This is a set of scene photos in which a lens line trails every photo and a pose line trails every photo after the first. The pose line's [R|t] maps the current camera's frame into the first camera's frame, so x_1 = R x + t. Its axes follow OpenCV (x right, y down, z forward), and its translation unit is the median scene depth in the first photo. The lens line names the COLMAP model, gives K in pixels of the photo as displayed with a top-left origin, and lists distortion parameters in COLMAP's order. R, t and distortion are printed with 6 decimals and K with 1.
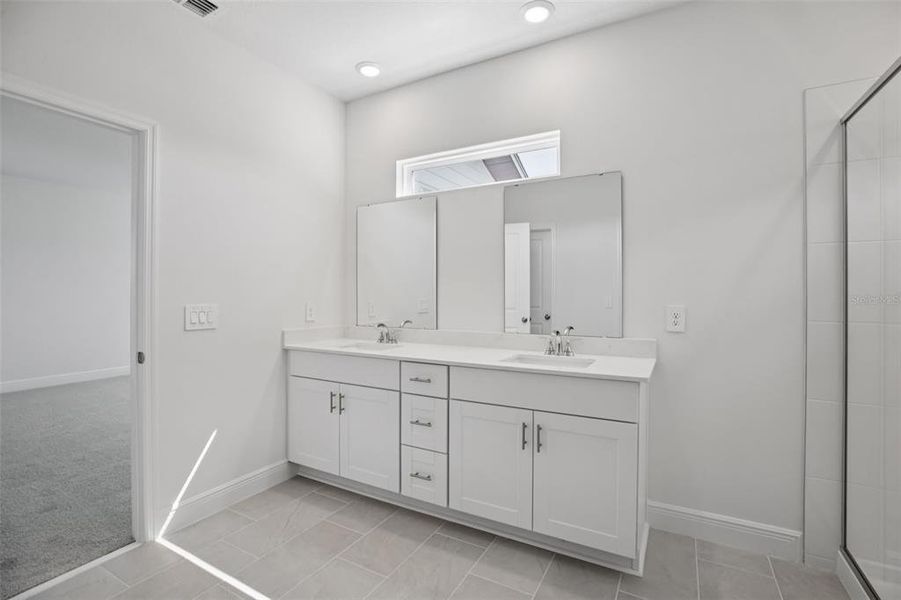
lens RADIAL K [[423.6, 0, 451.7], [0, 423.6, 304.6], [0, 0, 1]] dist [-0.001172, 0.000333]
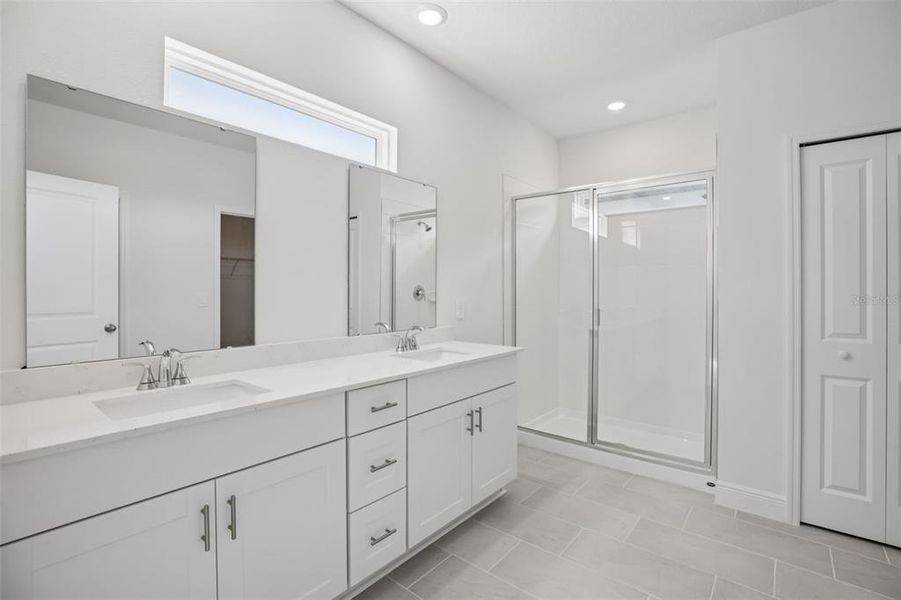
lens RADIAL K [[431.7, 0, 450.5], [0, 431.7, 300.0], [0, 0, 1]] dist [-0.002665, -0.000285]
pose [[0.168684, -0.023417, 0.985392, -0.787313], [0.018565, 0.999616, 0.020577, -0.023415], [-0.985495, 0.014823, 0.169054, 0.743480]]
